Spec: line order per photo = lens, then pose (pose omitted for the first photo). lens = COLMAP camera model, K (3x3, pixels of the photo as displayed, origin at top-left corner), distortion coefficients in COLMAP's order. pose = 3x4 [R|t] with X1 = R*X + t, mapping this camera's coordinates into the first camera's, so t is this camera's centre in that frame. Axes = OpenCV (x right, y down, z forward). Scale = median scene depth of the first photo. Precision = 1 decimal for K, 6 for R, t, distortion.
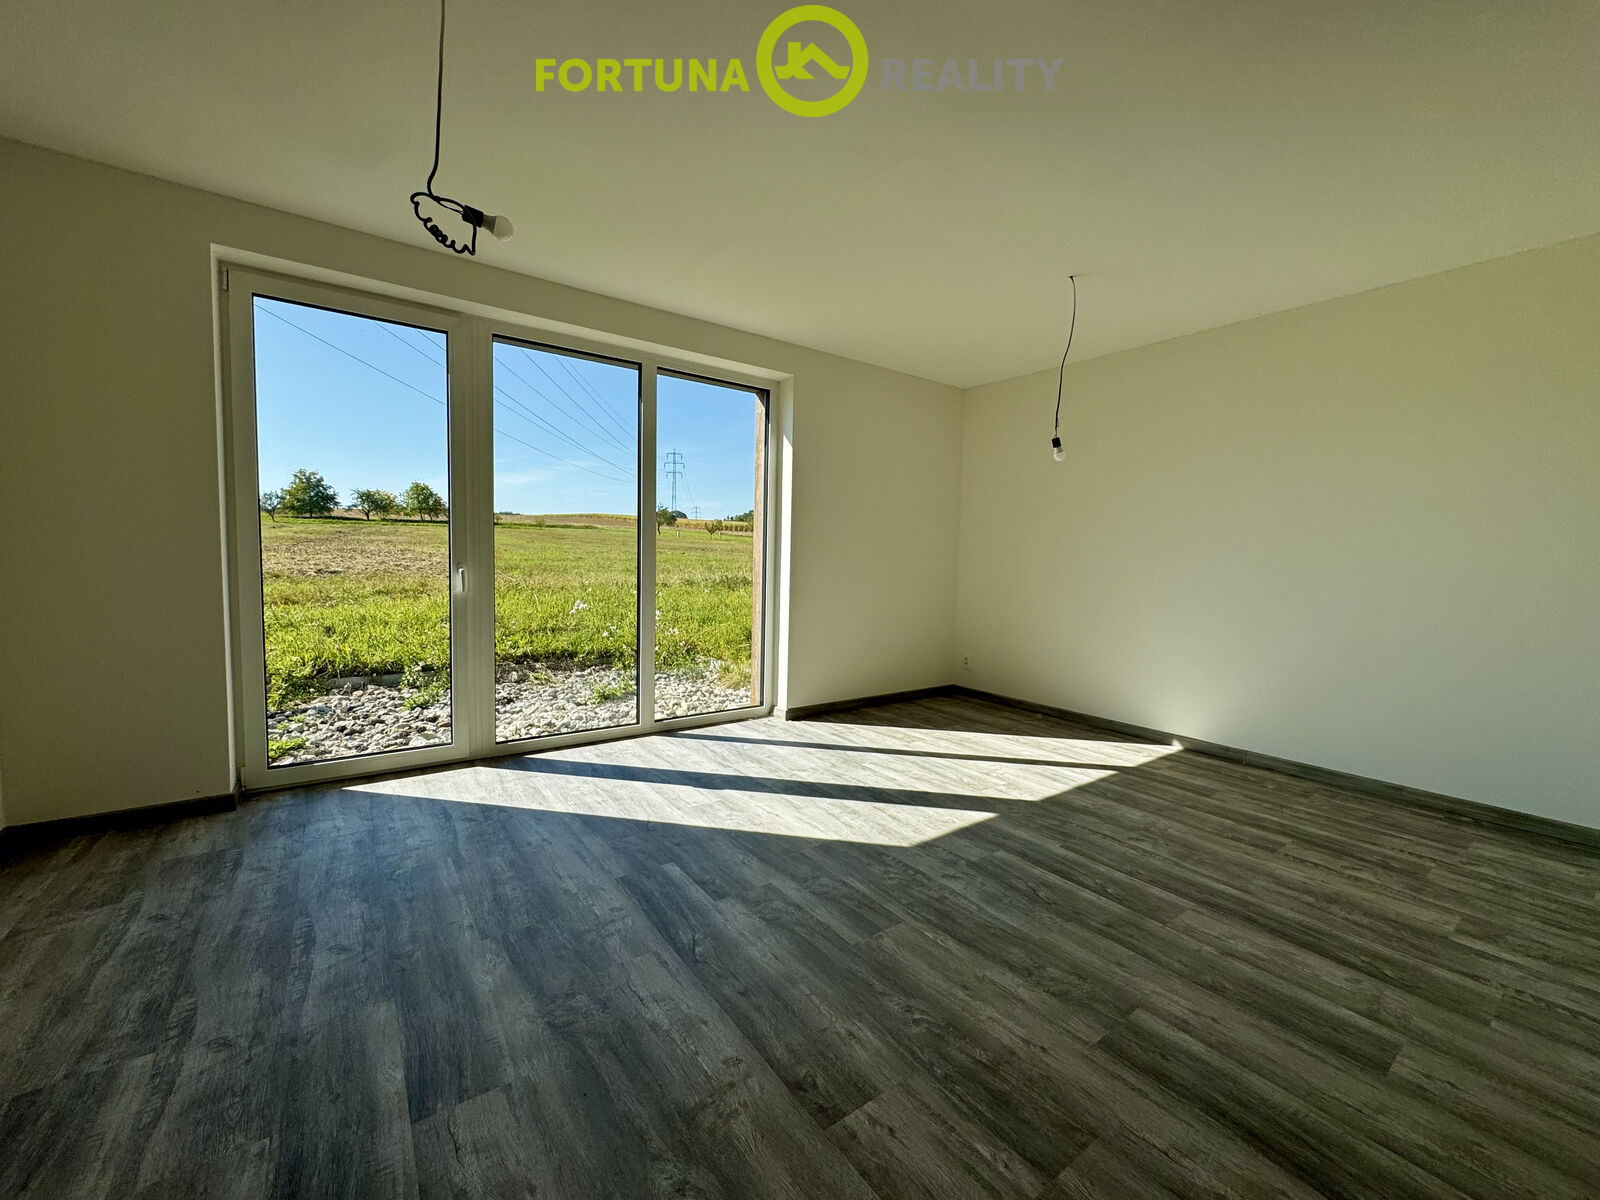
lens RADIAL K [[640.0, 0, 801.2], [0, 640.0, 599.5], [0, 0, 1]] dist [-0.002400, 0.000029]
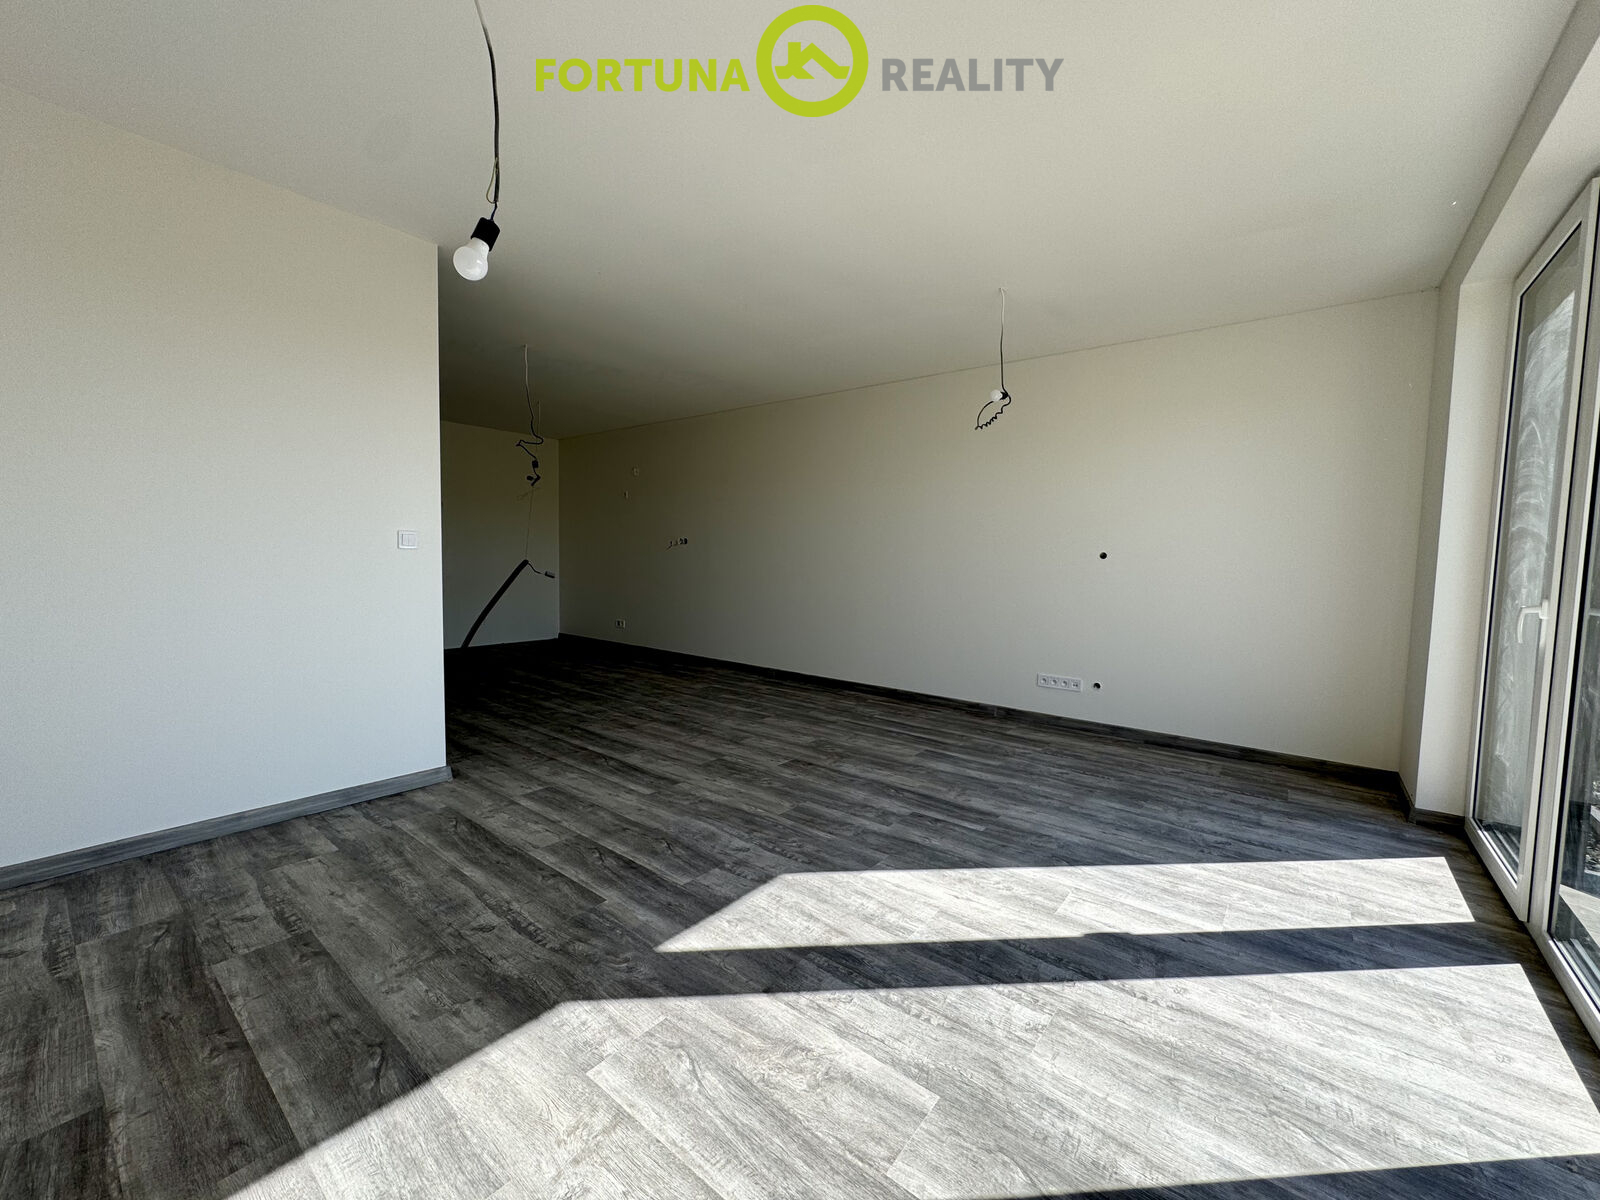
lens RADIAL K [[640.0, 0, 801.2], [0, 640.0, 599.5], [0, 0, 1]] dist [-0.002400, 0.000029]
pose [[-0.962513, -0.024461, -0.270132, 0.444407], [-0.061637, 0.989595, 0.130012, -0.131655], [0.264141, 0.141788, -0.954005, 2.022252]]
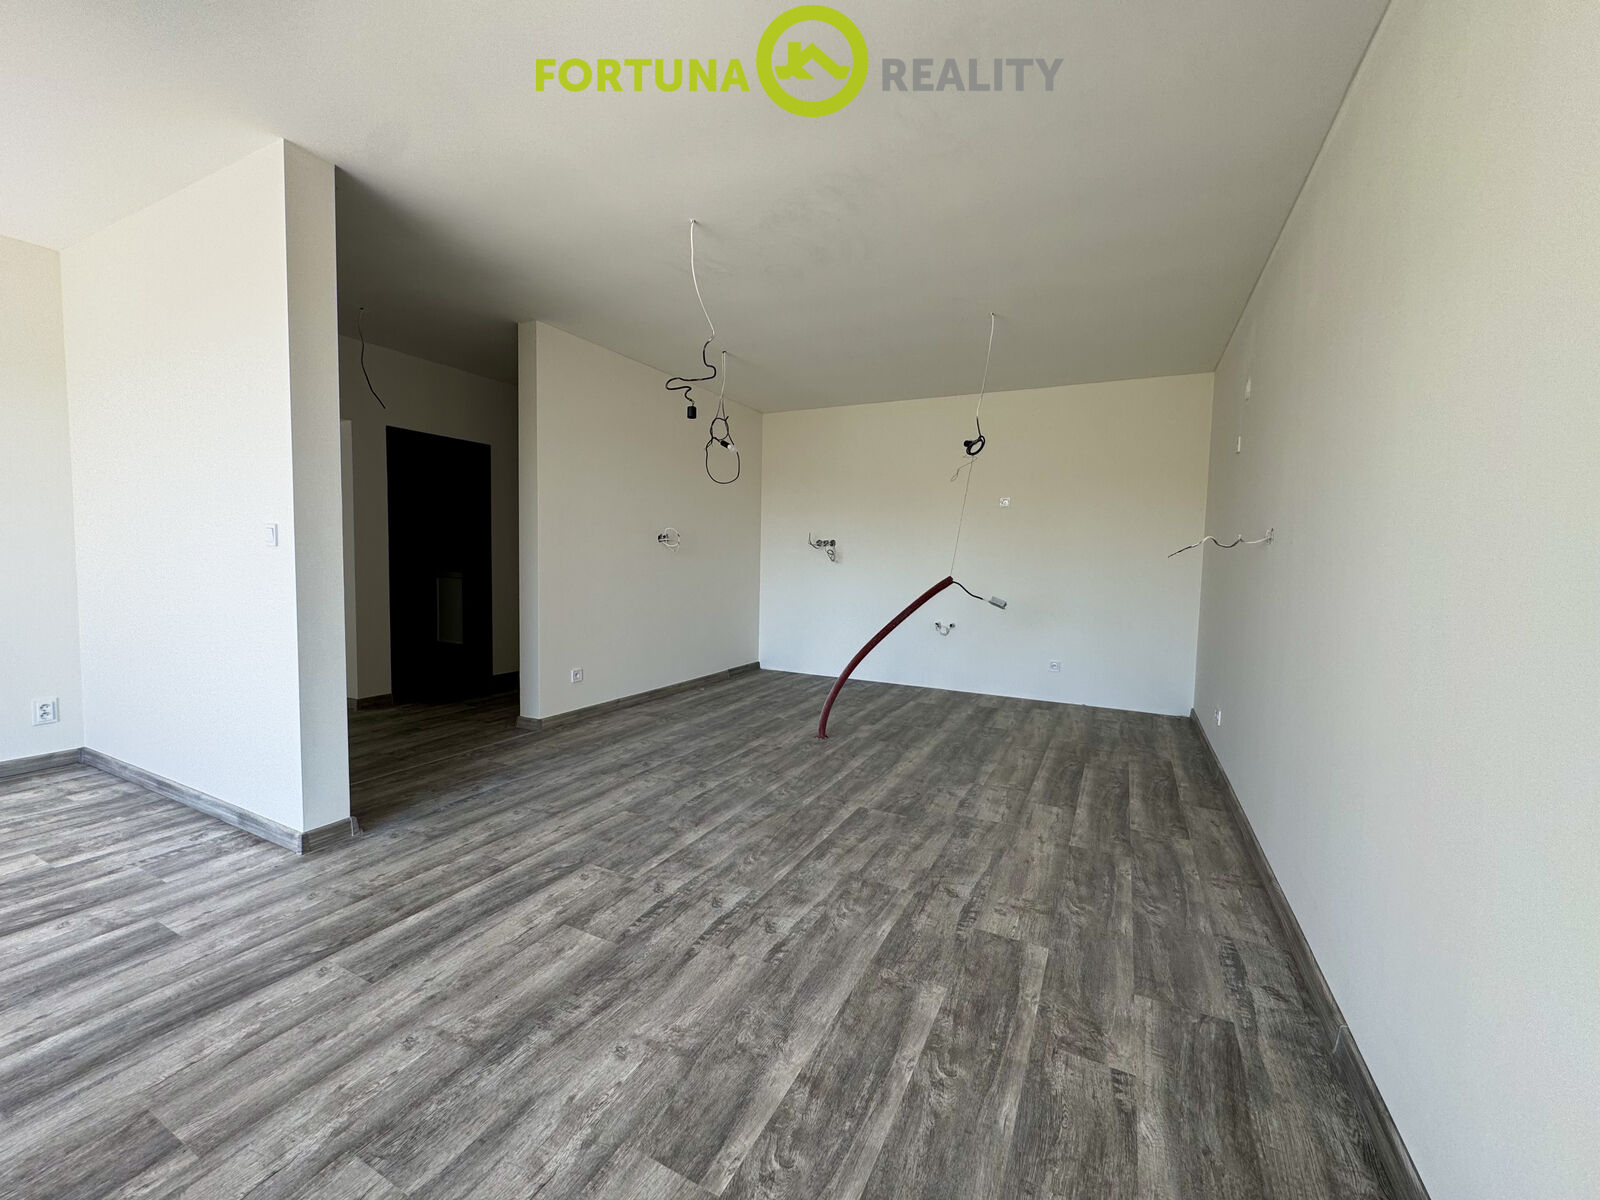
lens RADIAL K [[640.0, 0, 801.2], [0, 640.0, 599.5], [0, 0, 1]] dist [-0.002400, 0.000029]
pose [[-0.457573, -0.092578, 0.884340, -0.460232], [0.027468, 0.992619, 0.118125, -0.027426], [-0.888748, 0.078342, -0.451652, 0.265936]]
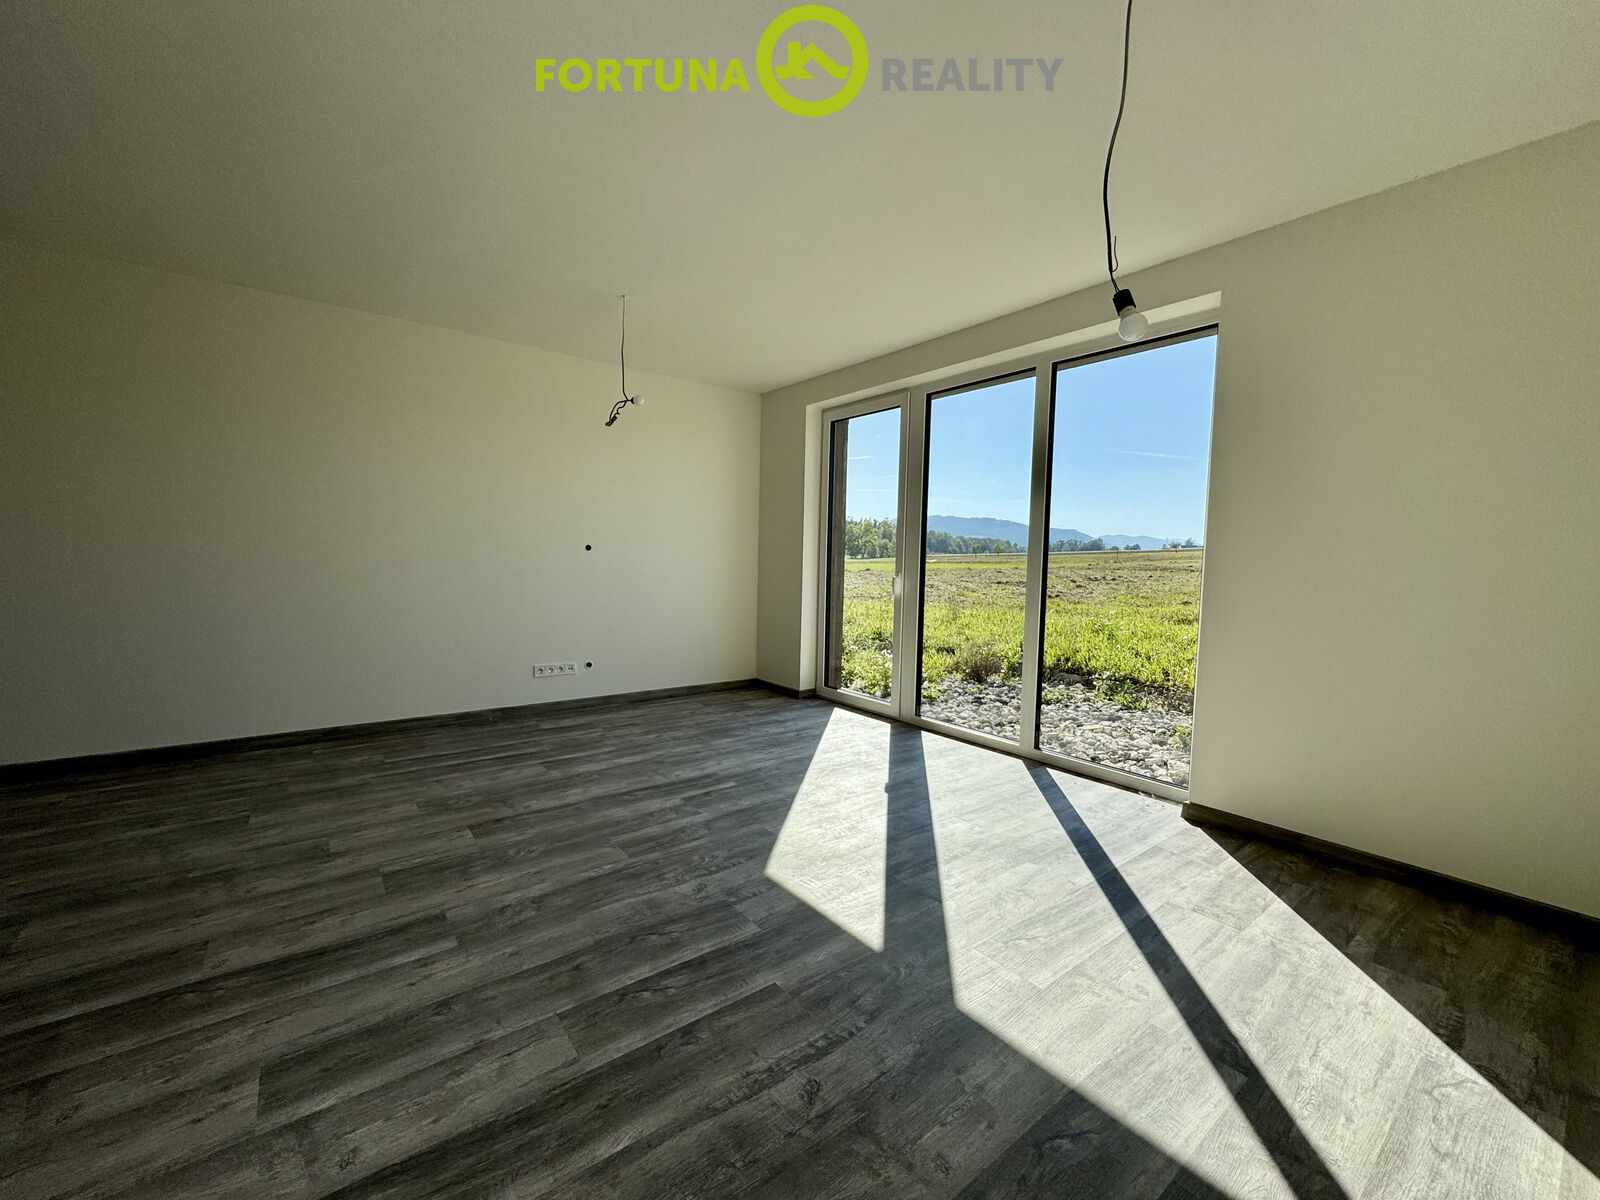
lens RADIAL K [[640.0, 0, 801.2], [0, 640.0, 599.5], [0, 0, 1]] dist [-0.002400, 0.000029]
pose [[0.033356, 0.043136, -0.998512, 1.193718], [-0.092525, 0.994911, 0.039889, -0.049690], [0.995151, 0.091057, 0.037177, 1.089079]]
